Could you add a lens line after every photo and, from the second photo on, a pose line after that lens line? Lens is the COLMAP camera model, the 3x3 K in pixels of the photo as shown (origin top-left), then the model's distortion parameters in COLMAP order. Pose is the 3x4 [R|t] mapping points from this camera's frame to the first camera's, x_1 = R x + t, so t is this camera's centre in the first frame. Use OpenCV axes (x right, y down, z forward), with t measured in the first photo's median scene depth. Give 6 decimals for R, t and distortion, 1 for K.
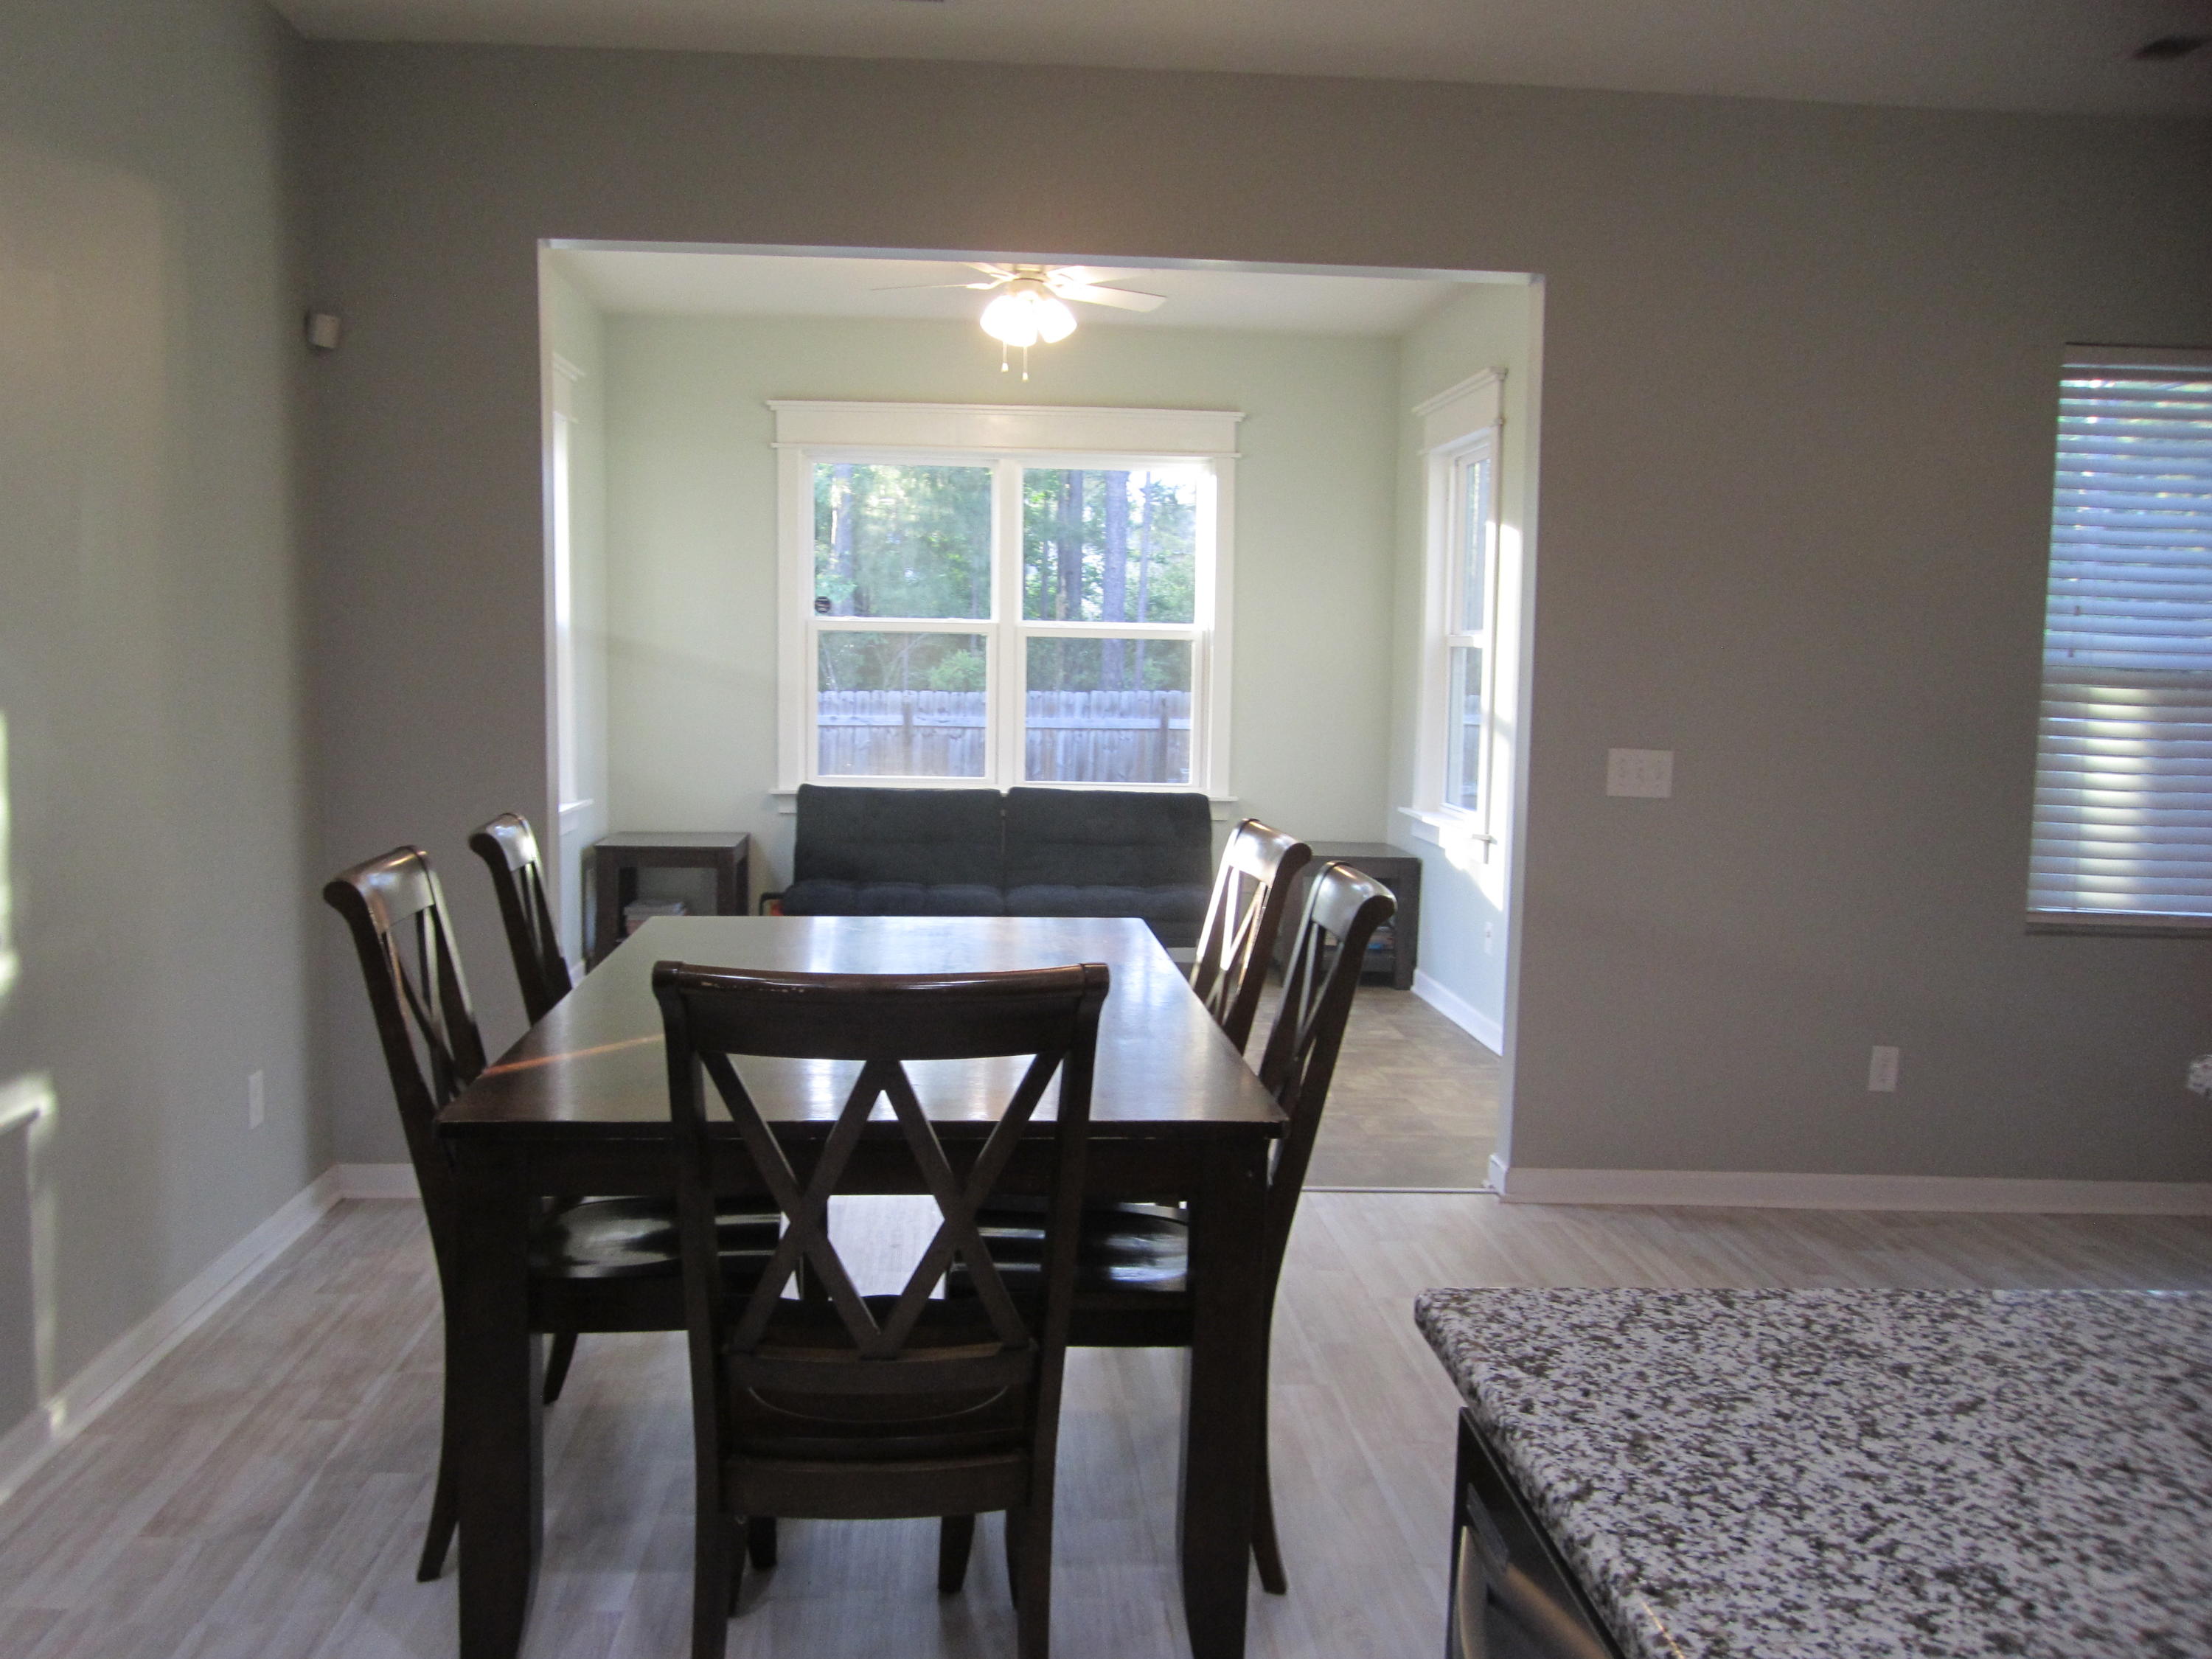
lens RADIAL K [[1842.2, 0, 1143.9], [0, 1842.2, 822.0], [0, 0, 1]] dist [-0.042737, -0.007990]
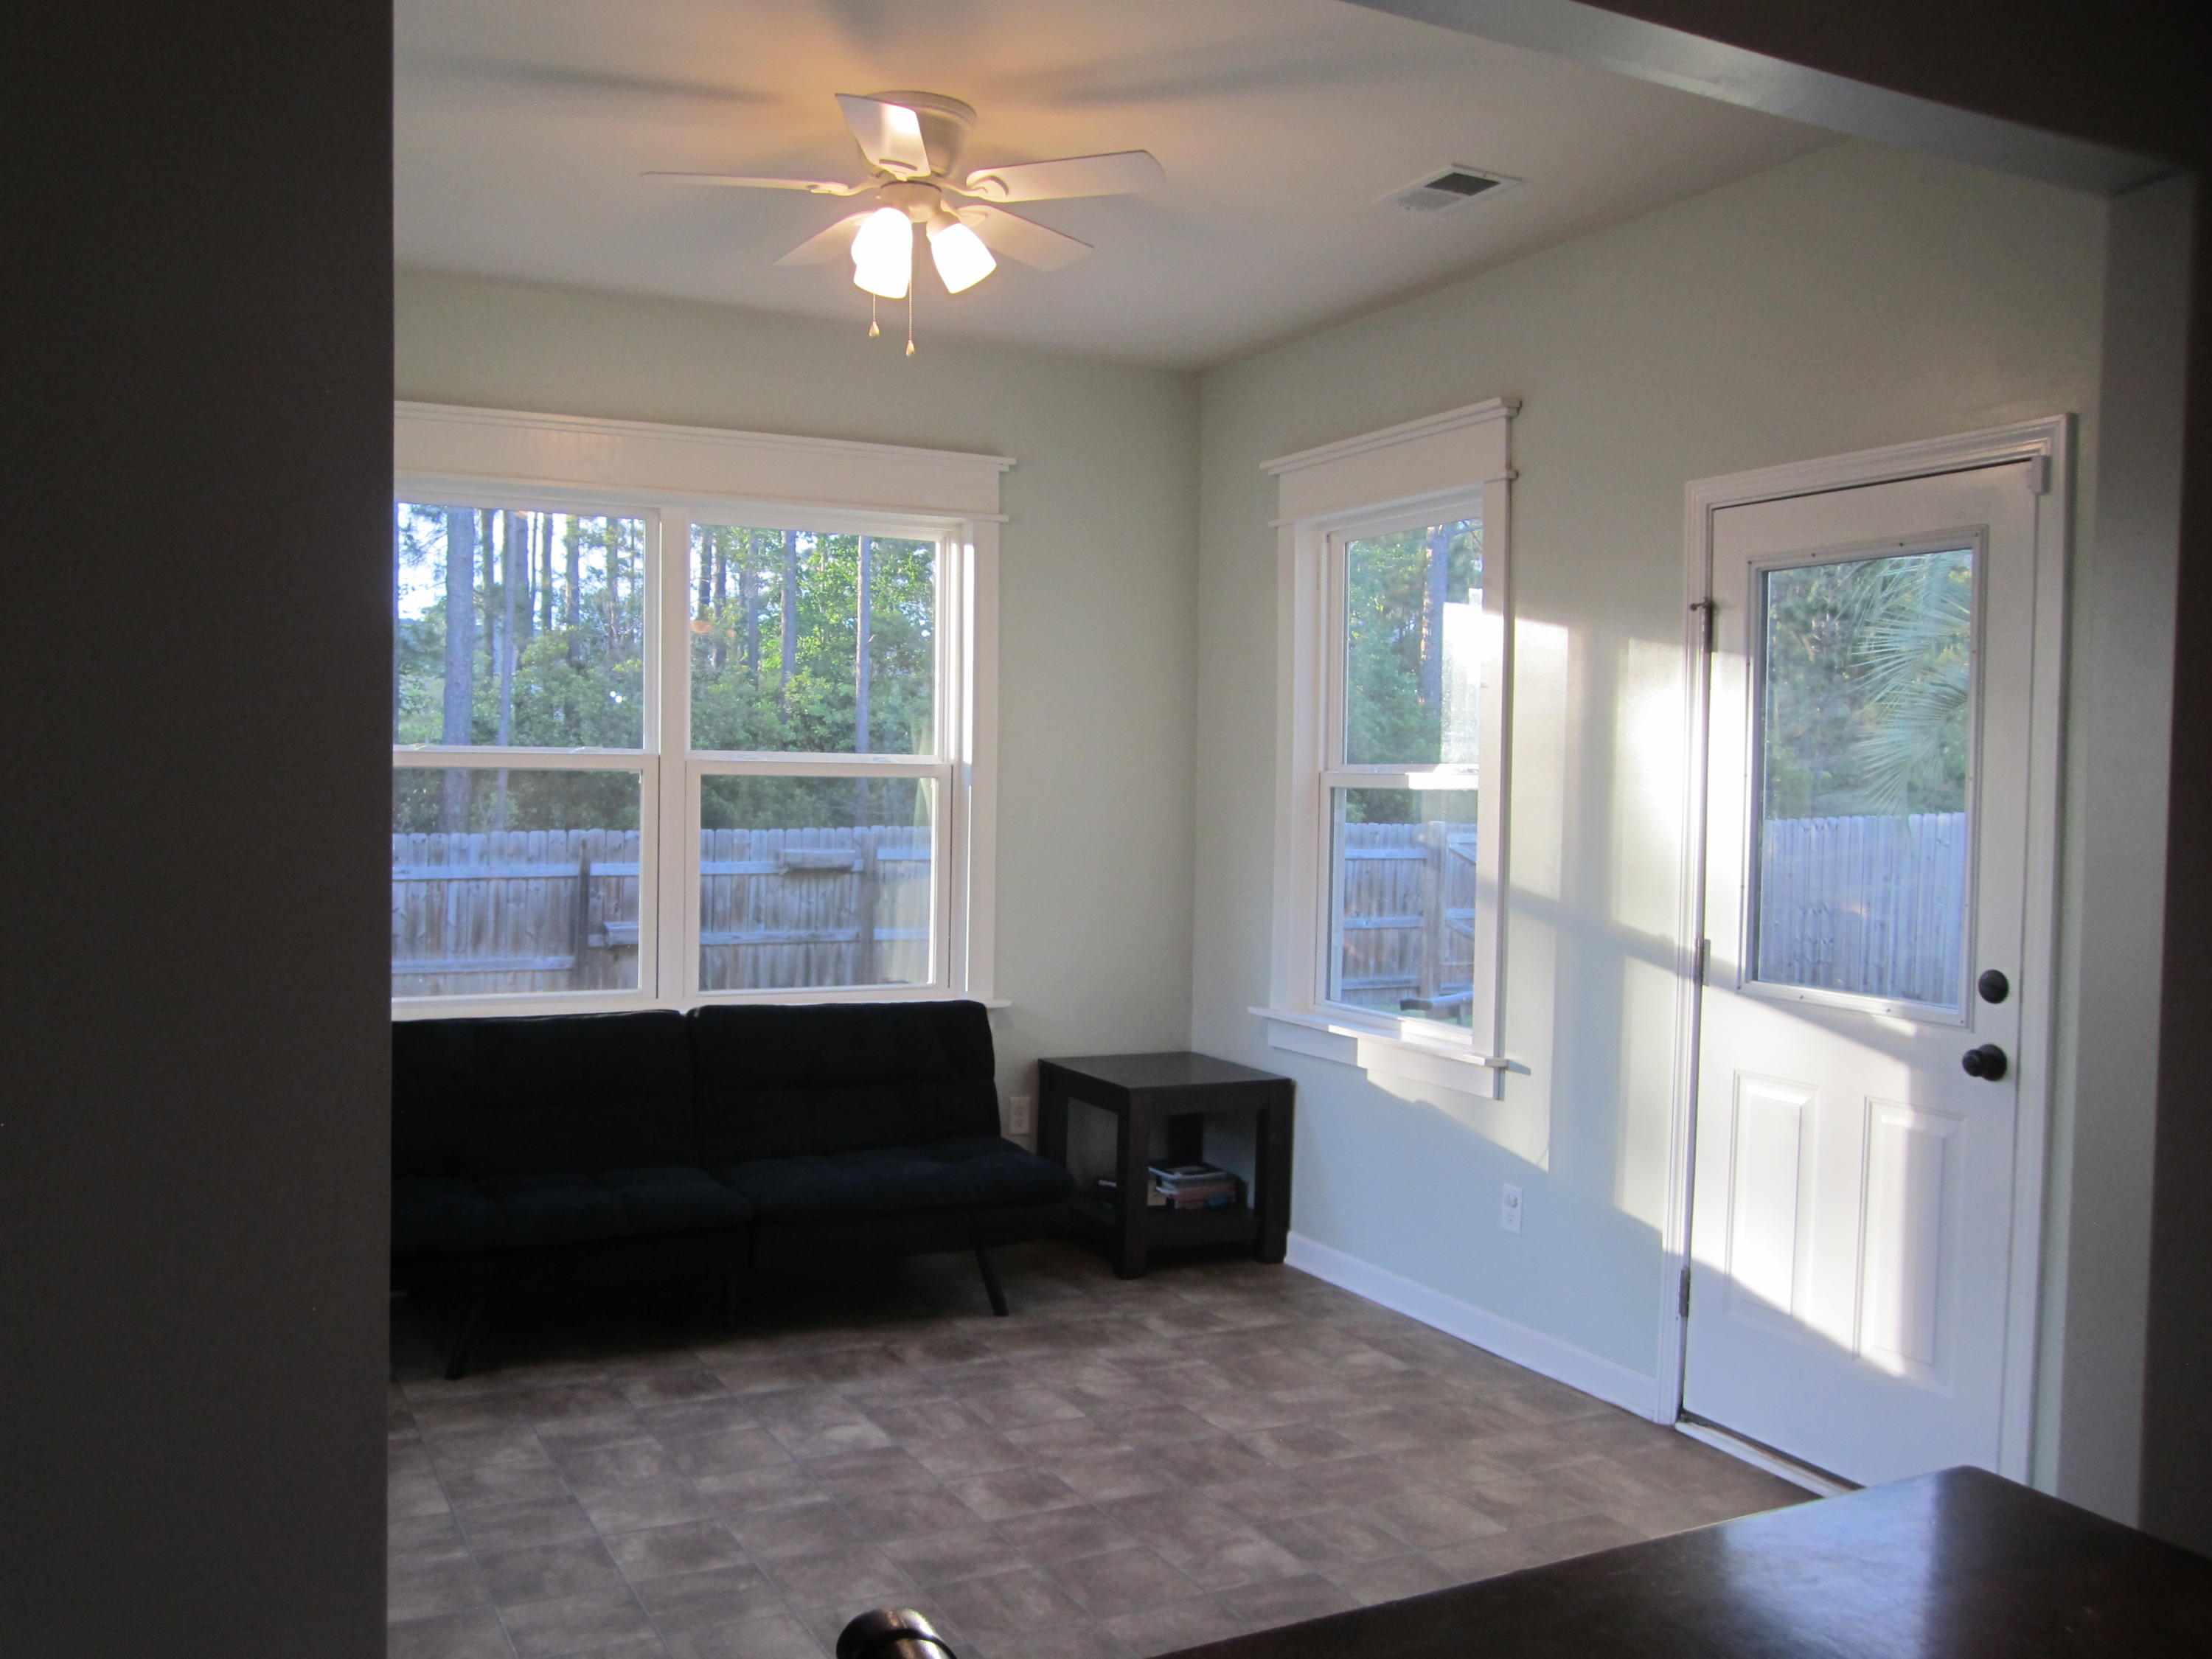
lens RADIAL K [[1842.2, 0, 1143.9], [0, 1842.2, 822.0], [0, 0, 1]] dist [-0.042737, -0.007990]
pose [[0.918595, -0.014245, 0.394944, -0.180664], [0.039872, 0.997592, -0.056756, -0.040527], [-0.393184, 0.067883, 0.916951, 0.338070]]
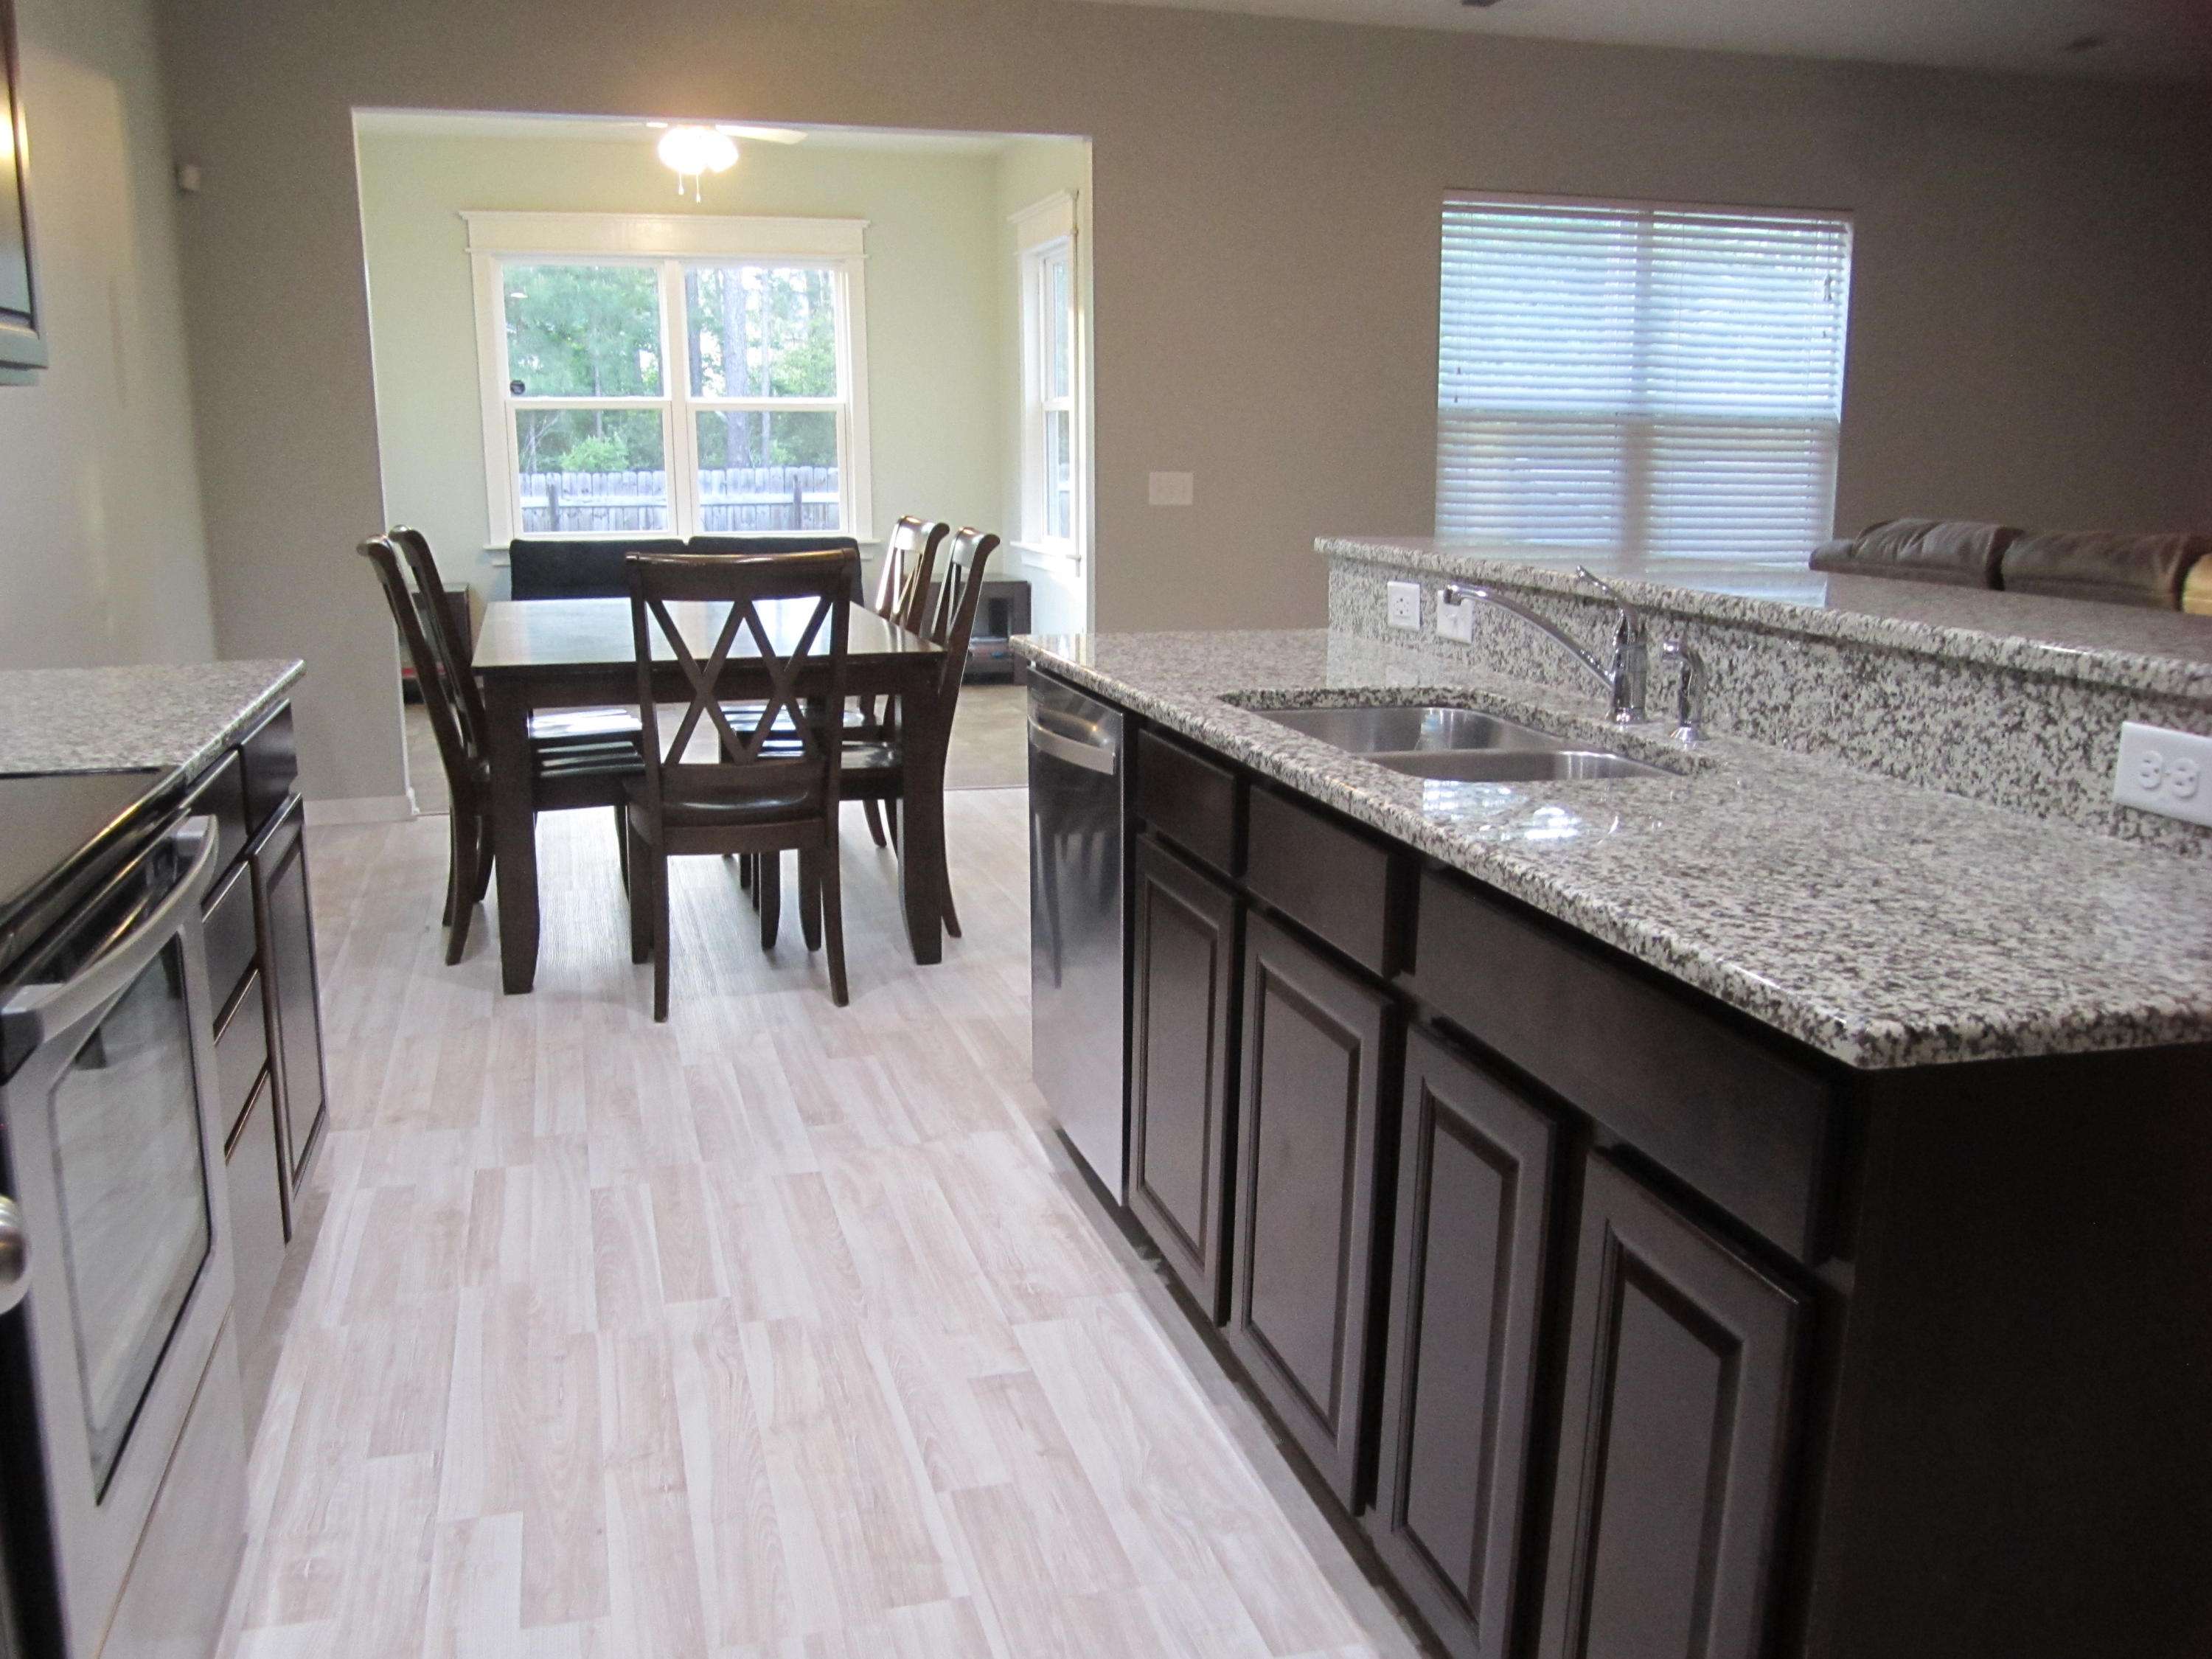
lens RADIAL K [[1842.2, 0, 1143.9], [0, 1842.2, 822.0], [0, 0, 1]] dist [-0.042737, -0.007990]
pose [[0.978294, -0.060971, 0.198050, -0.033269], [0.038072, 0.992350, 0.117439, 0.037801], [-0.203695, -0.107349, 0.973131, -0.263666]]
